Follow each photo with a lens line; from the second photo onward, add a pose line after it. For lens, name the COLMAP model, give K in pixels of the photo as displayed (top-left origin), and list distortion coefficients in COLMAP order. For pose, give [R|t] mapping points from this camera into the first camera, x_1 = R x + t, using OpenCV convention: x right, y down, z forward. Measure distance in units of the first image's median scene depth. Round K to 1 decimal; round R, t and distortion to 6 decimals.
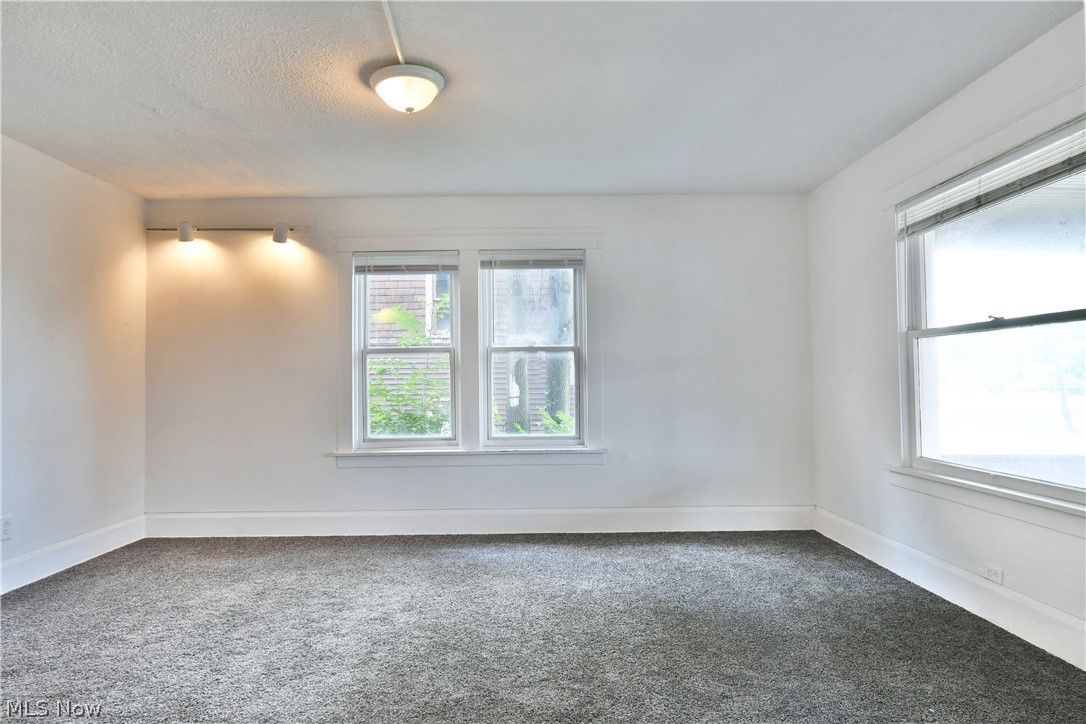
lens RADIAL K [[665.2, 0, 543.0], [0, 665.2, 362.0], [0, 0, 1]] dist [-0.002768, -0.001243]
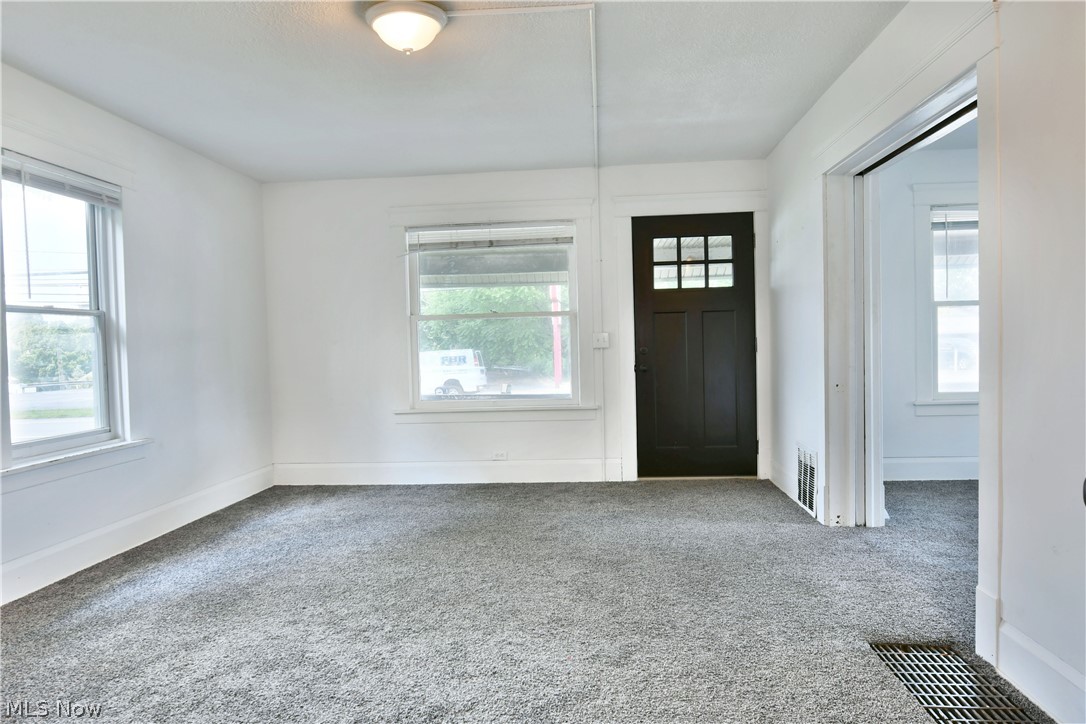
lens RADIAL K [[665.2, 0, 543.0], [0, 665.2, 362.0], [0, 0, 1]] dist [-0.002768, -0.001243]
pose [[0.099458, -0.024166, 0.994748, -0.830689], [-0.003354, 0.999691, 0.024621, 0.018149], [-0.995036, -0.005785, 0.099346, 0.542811]]
